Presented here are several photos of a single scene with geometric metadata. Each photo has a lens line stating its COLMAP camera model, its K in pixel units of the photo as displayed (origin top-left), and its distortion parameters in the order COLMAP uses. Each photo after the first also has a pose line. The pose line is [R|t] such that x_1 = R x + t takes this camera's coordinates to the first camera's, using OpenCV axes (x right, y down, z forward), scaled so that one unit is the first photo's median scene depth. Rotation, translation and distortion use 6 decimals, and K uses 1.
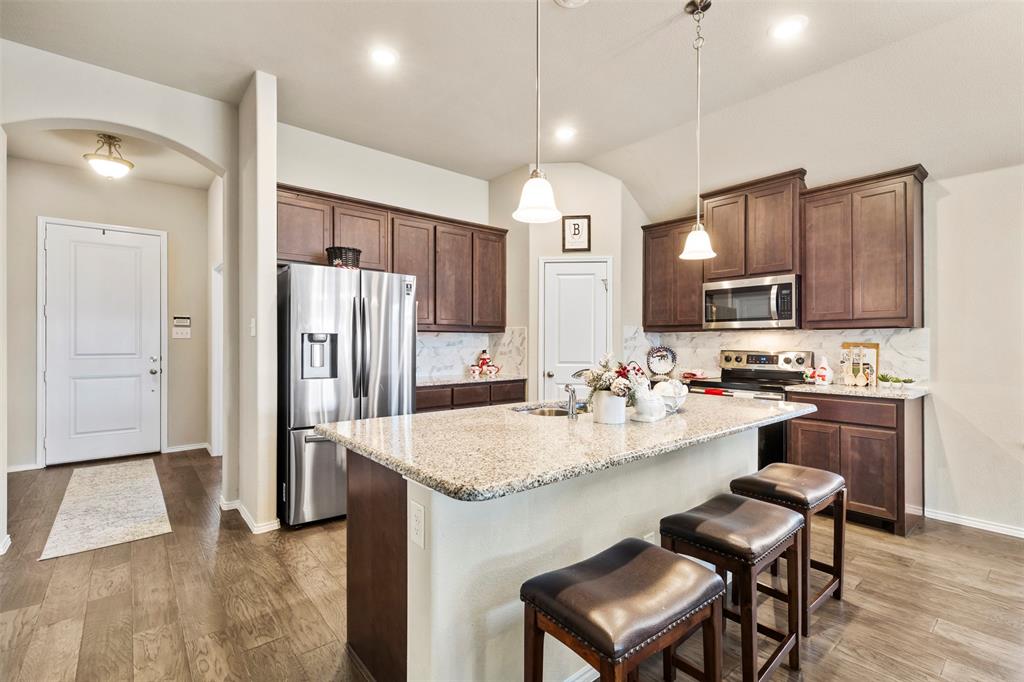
lens RADIAL K [[459.2, 0, 514.0], [0, 459.2, 342.4], [0, 0, 1]] dist [0.005304, -0.000096]
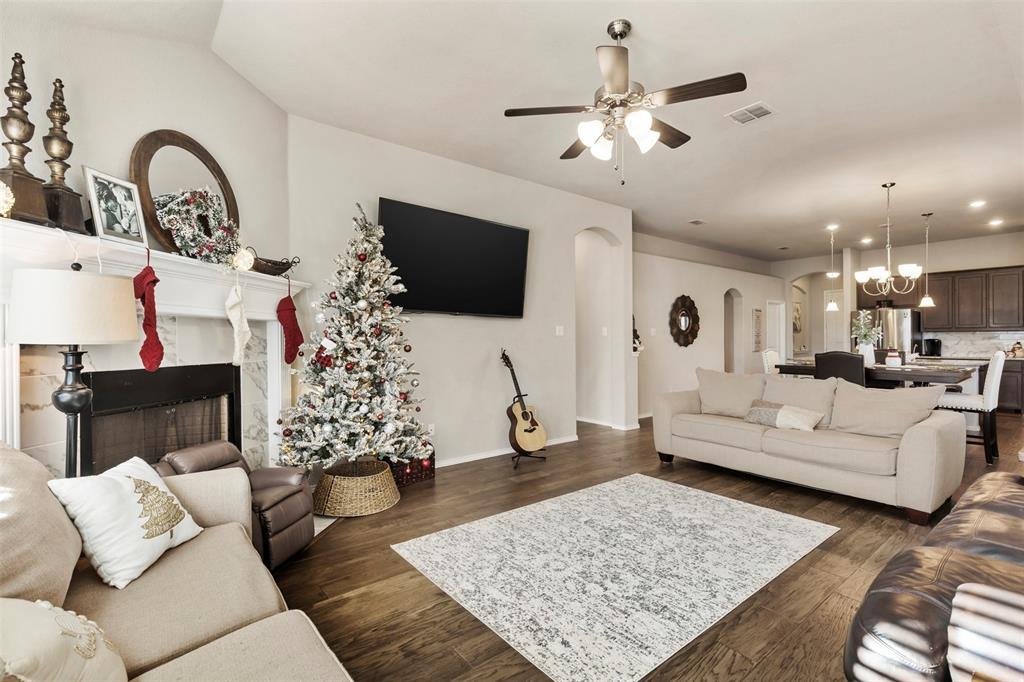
lens RADIAL K [[460.6, 0, 514.2], [0, 460.6, 341.9], [0, 0, 1]] dist [0.002095, 0.000109]
pose [[-0.027120, 0.004510, -0.999622, 1.781065], [0.005514, 0.999975, 0.004362, -0.000232], [0.999617, -0.005393, -0.027144, -0.767991]]
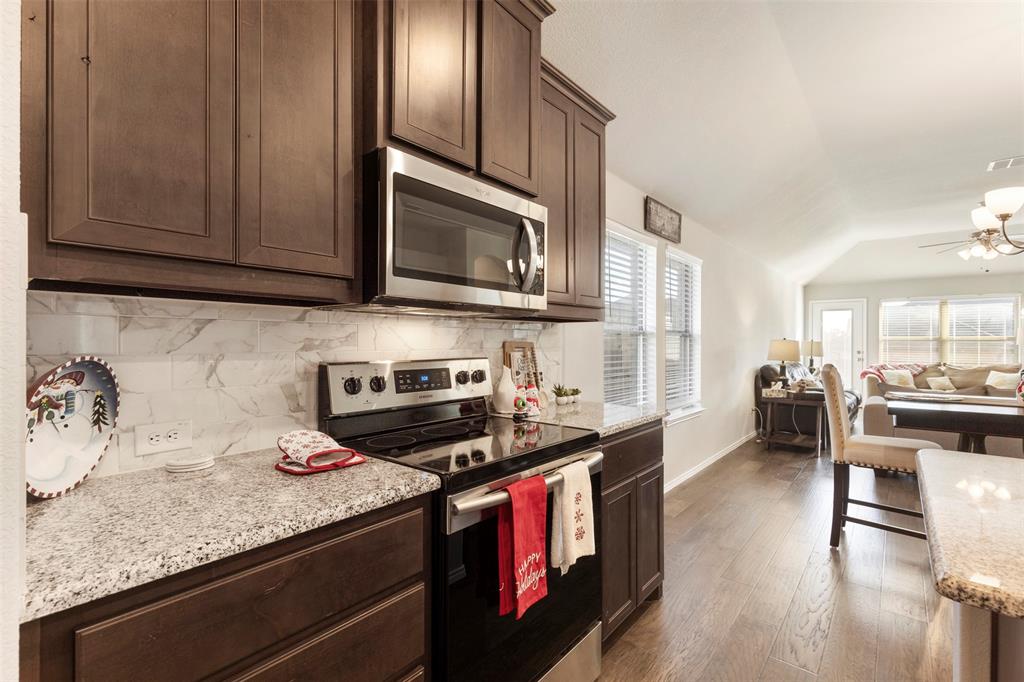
lens RADIAL K [[460.6, 0, 514.2], [0, 460.6, 341.9], [0, 0, 1]] dist [0.002095, 0.000109]
pose [[-0.174505, -0.002045, 0.984654, 0.092414], [-0.005579, 0.999984, 0.001088, 0.000689], [-0.984640, -0.005304, -0.174514, 0.930392]]
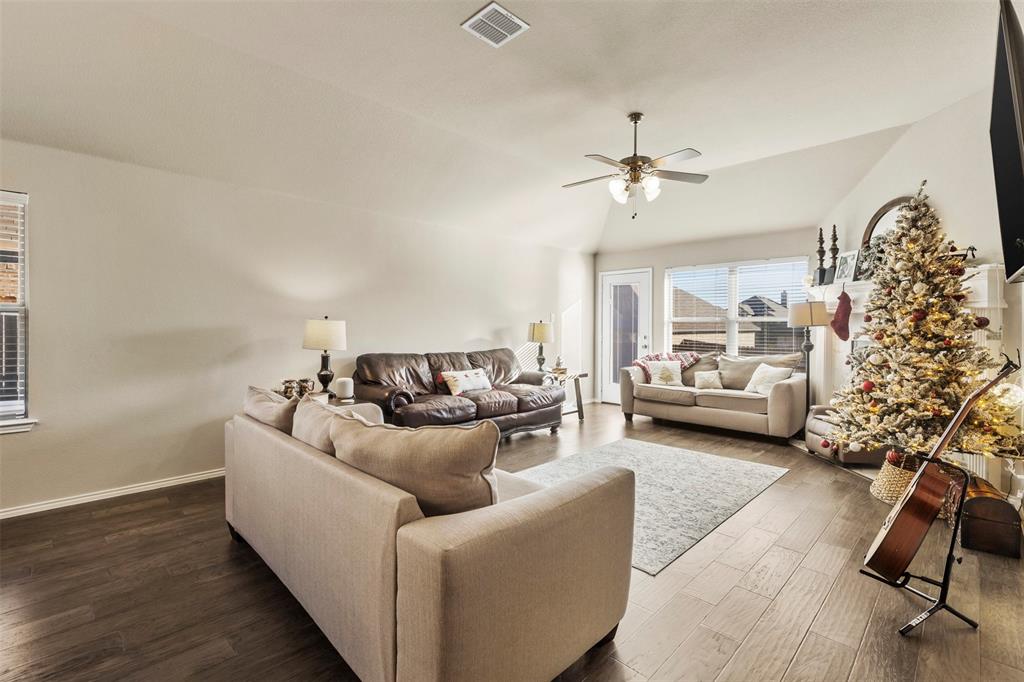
lens RADIAL K [[464.6, 0, 513.3], [0, 464.6, 329.2], [0, 0, 1]] dist [0.003744, 0.000092]
pose [[-0.092437, -0.010848, 0.995659, 0.285983], [-0.008137, 0.999915, 0.010139, -0.000463], [-0.995685, -0.007164, -0.092518, -0.324218]]
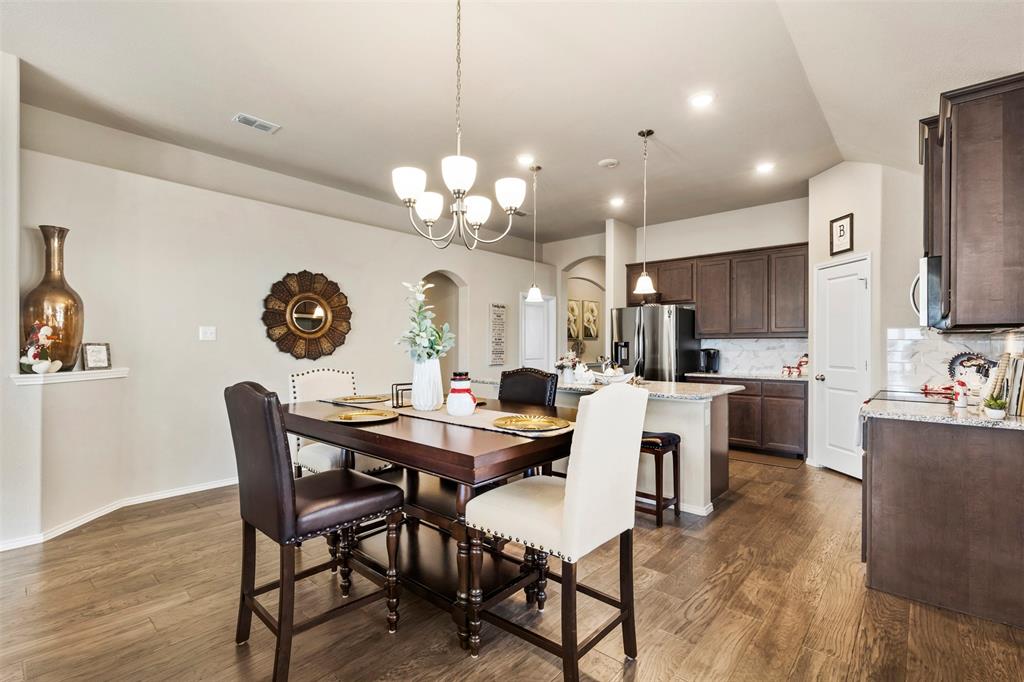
lens RADIAL K [[459.1, 0, 512.4], [0, 459.1, 348.0], [0, 0, 1]] dist [-0.000995, -0.000097]
pose [[0.138842, 0.001642, -0.990313, 1.054684], [-0.000365, 0.999999, 0.001607, 0.001268], [0.990314, 0.000138, 0.138843, 0.182197]]
